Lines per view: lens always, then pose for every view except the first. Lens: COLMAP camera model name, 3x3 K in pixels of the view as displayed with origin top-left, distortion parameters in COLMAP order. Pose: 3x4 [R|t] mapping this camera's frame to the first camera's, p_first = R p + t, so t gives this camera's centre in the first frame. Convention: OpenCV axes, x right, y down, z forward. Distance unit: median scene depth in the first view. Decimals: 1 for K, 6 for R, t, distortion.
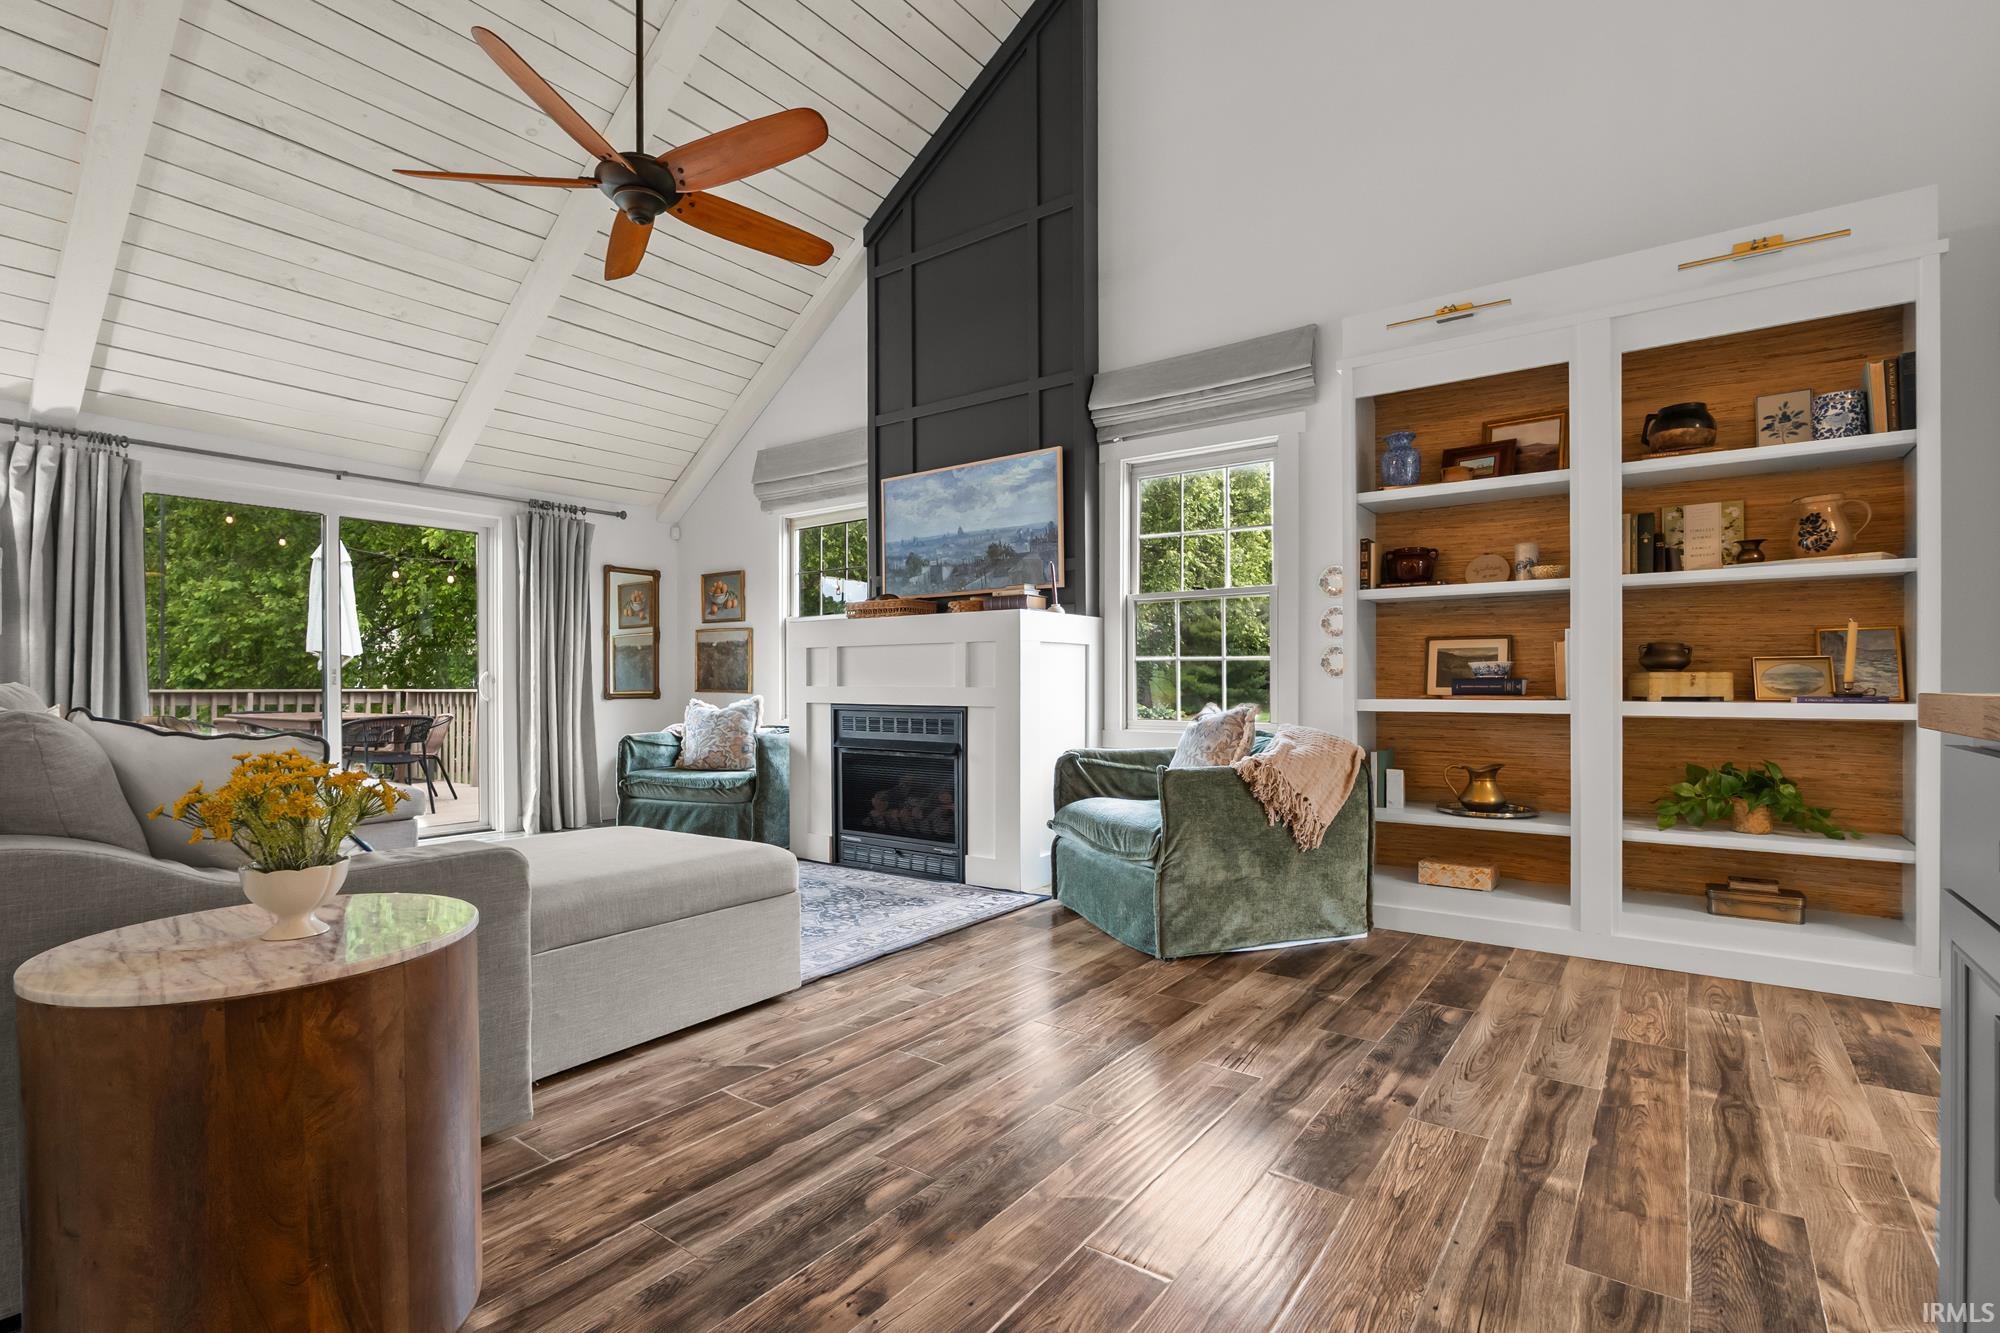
lens RADIAL K [[934.2, 0, 999.4], [0, 934.2, 685.0], [0, 0, 1]] dist [-0.011757, 0.000503]
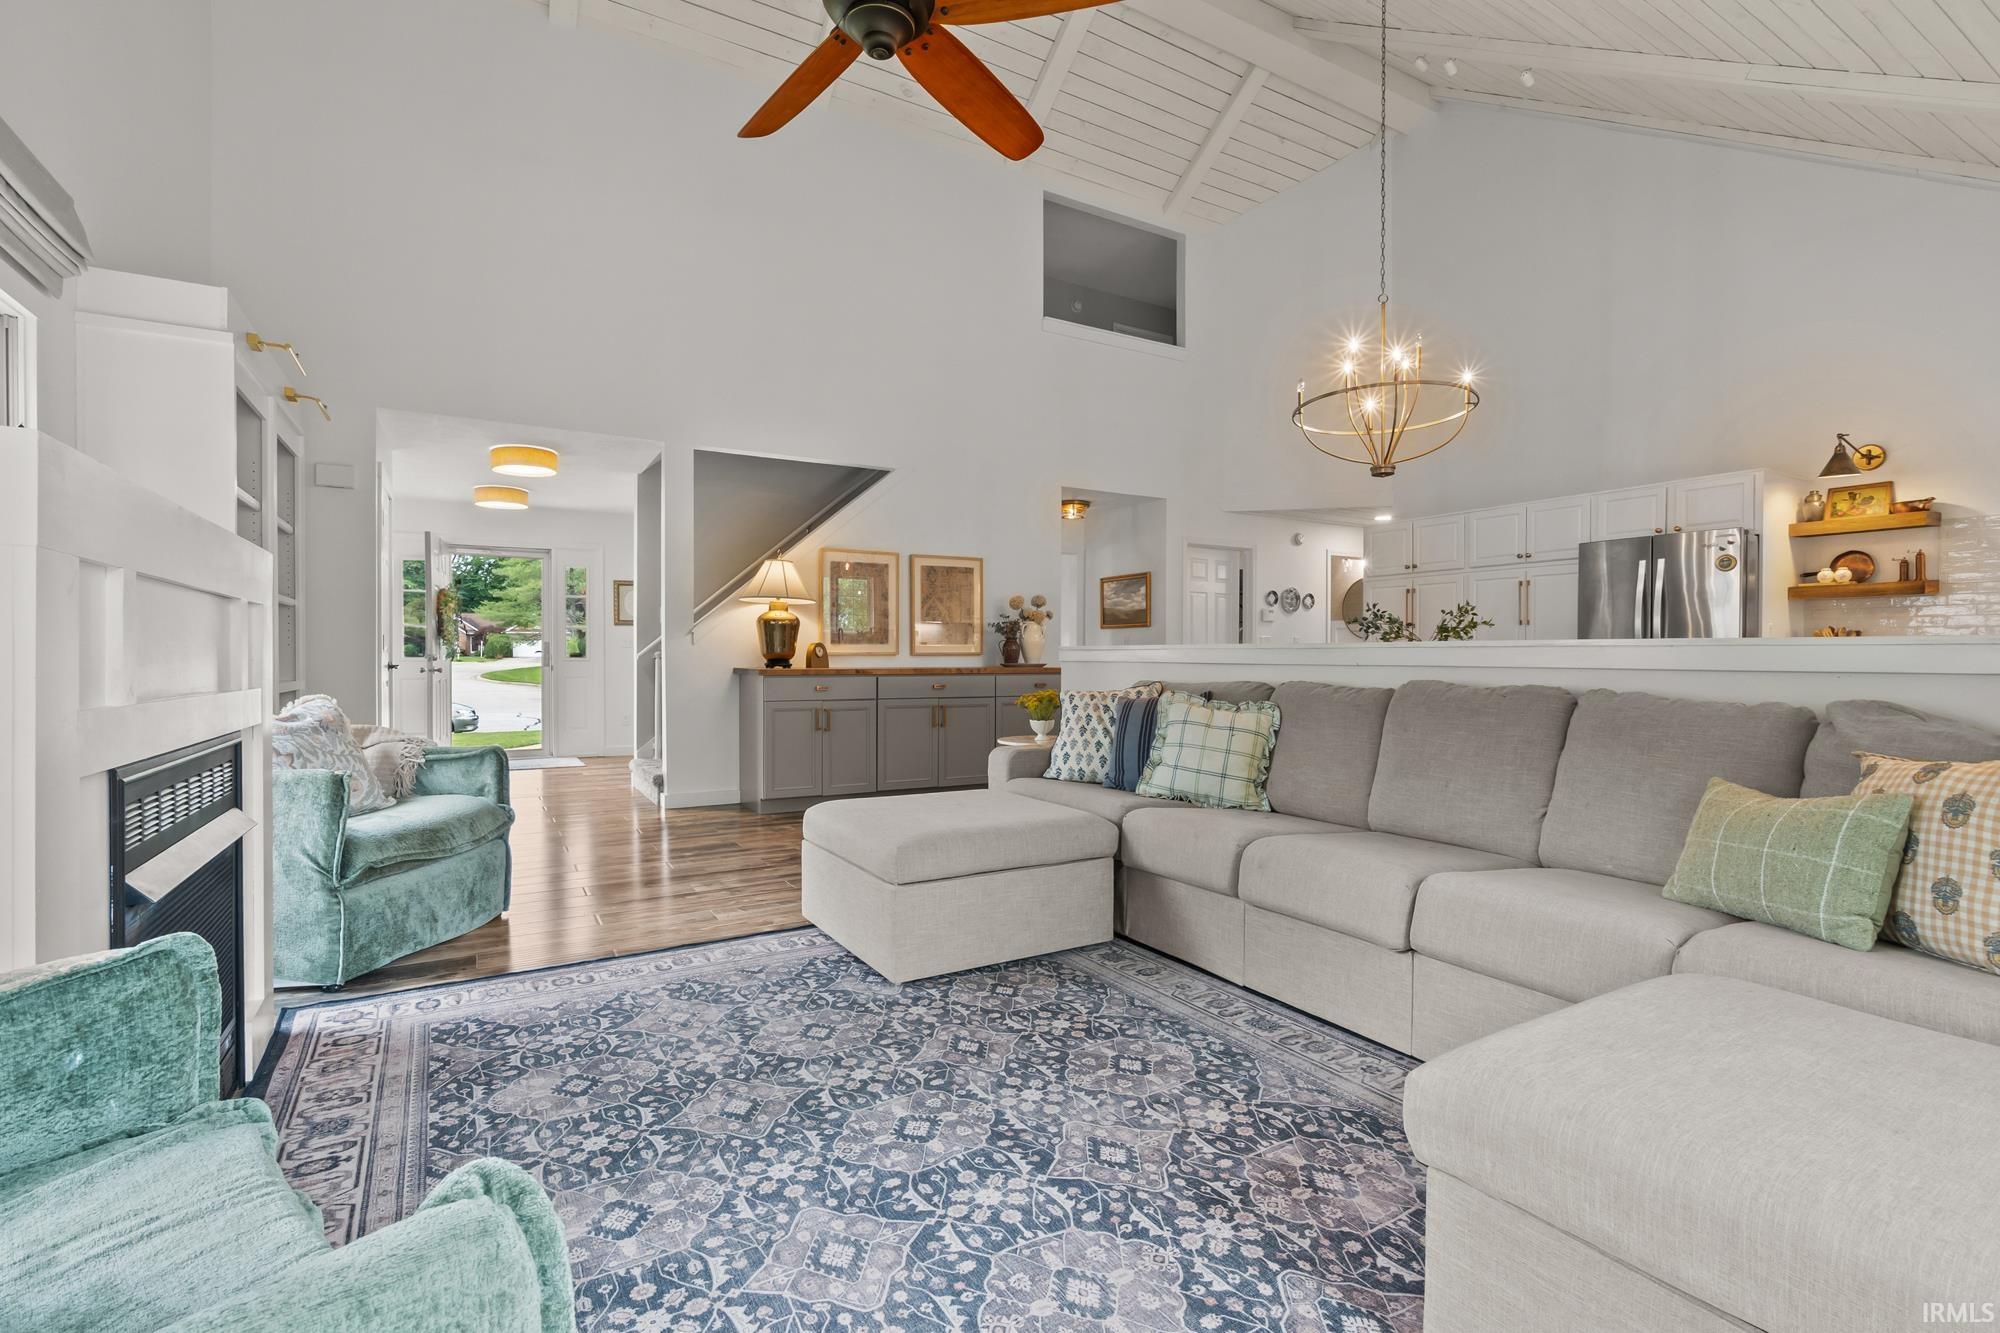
lens RADIAL K [[915.2, 0, 1005.7], [0, 915.2, 668.6], [0, 0, 1]] dist [-0.011964, 0.000660]
pose [[-0.918489, -0.005378, 0.395410, -0.630095], [-0.000290, 0.999916, 0.012925, -0.016434], [-0.395446, 0.011757, -0.918414, 1.340105]]
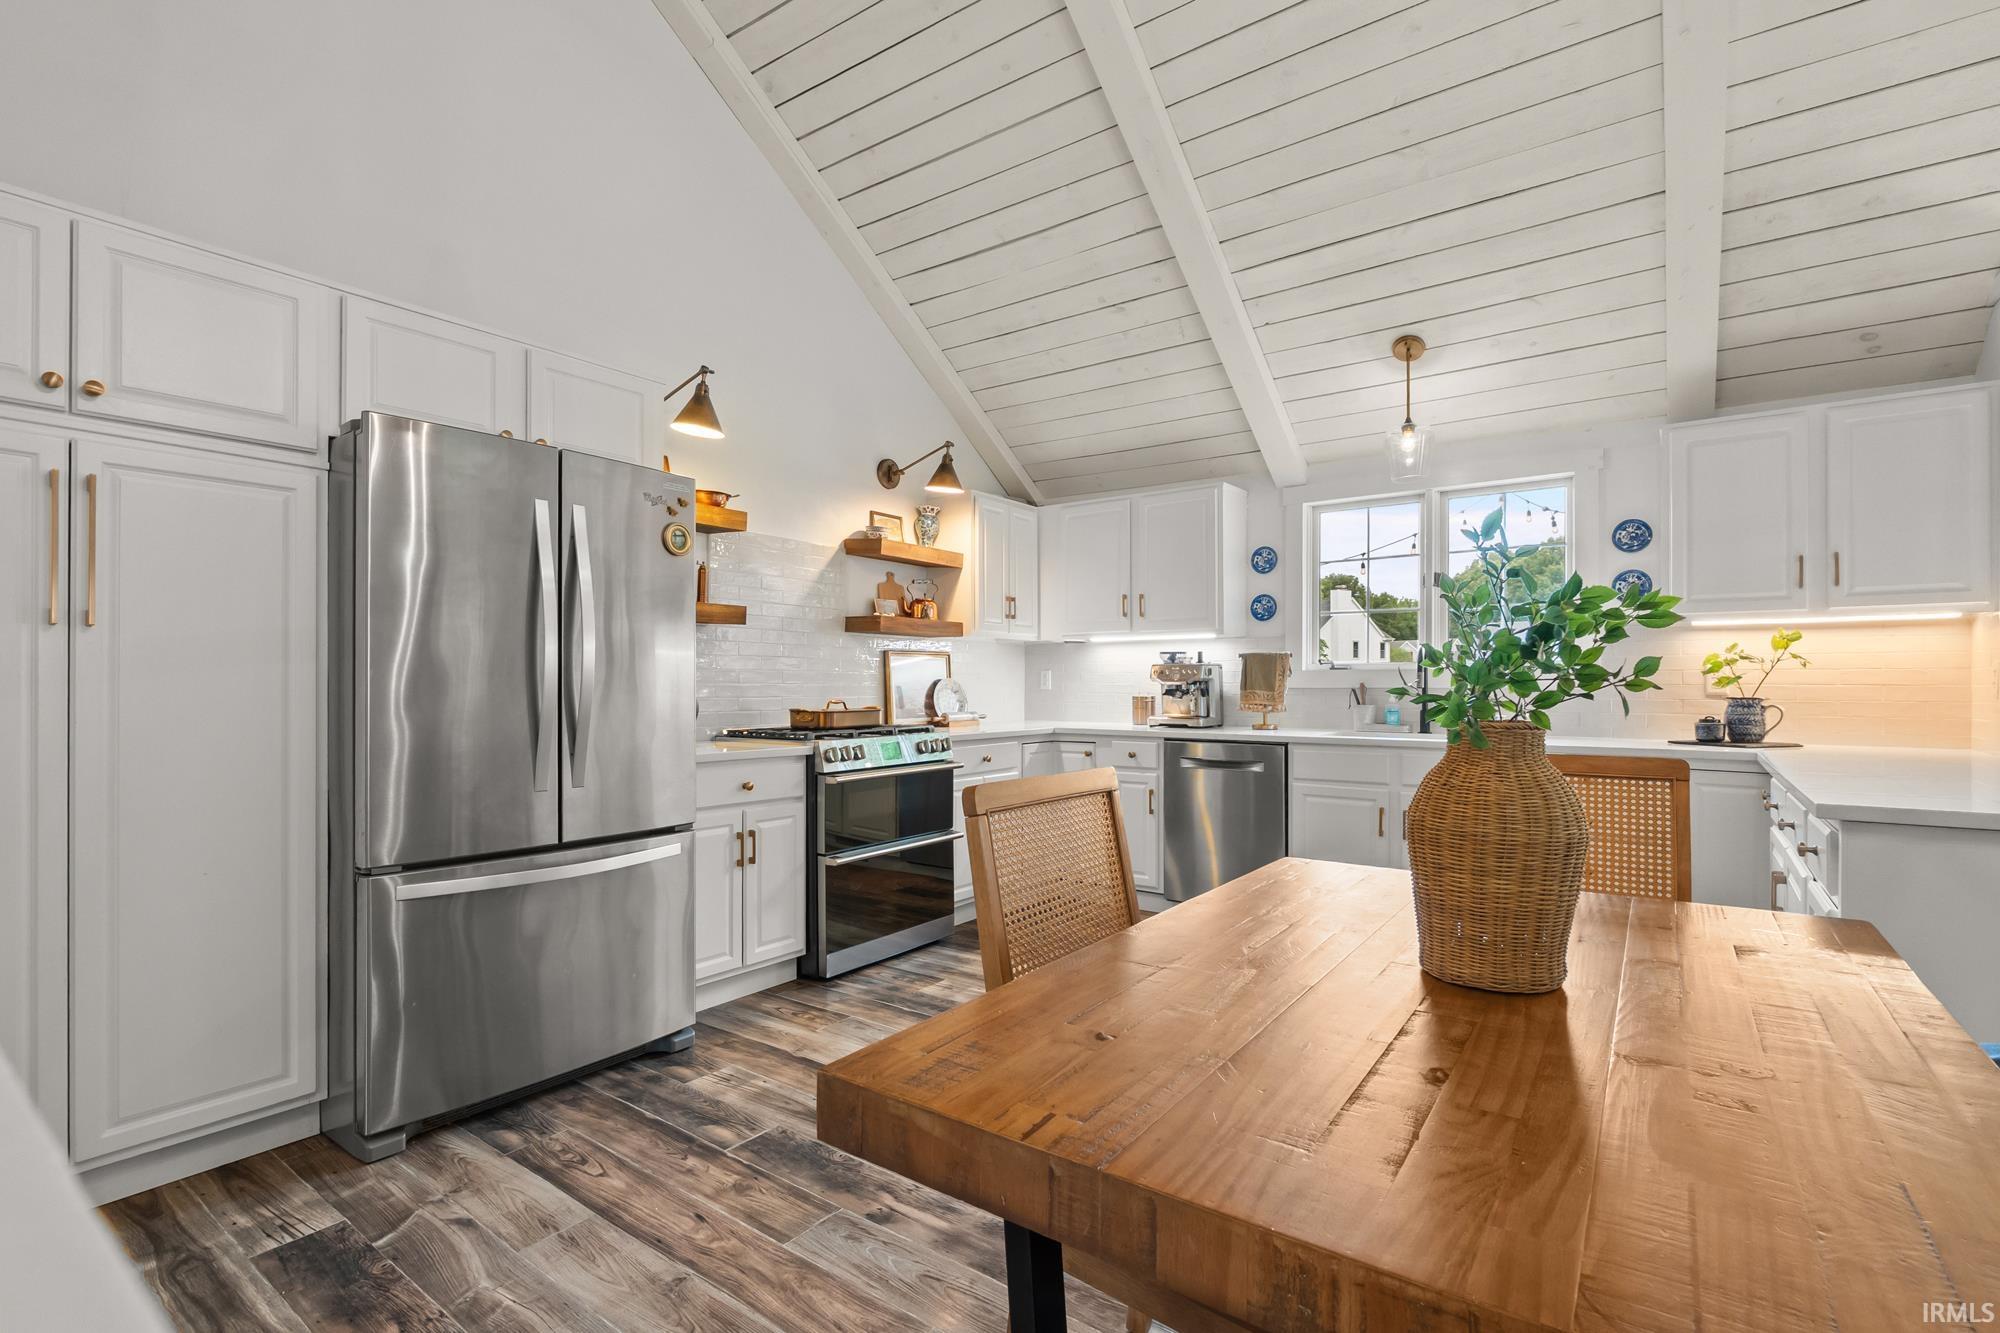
lens RADIAL K [[923.7, 0, 1001.7], [0, 923.7, 682.6], [0, 0, 1]] dist [-0.008566, 0.000655]
pose [[-0.001231, -0.002424, -0.999996, -0.382798], [-0.001049, 0.999997, -0.002423, -0.042700], [0.999999, 0.001046, -0.001233, 0.034738]]
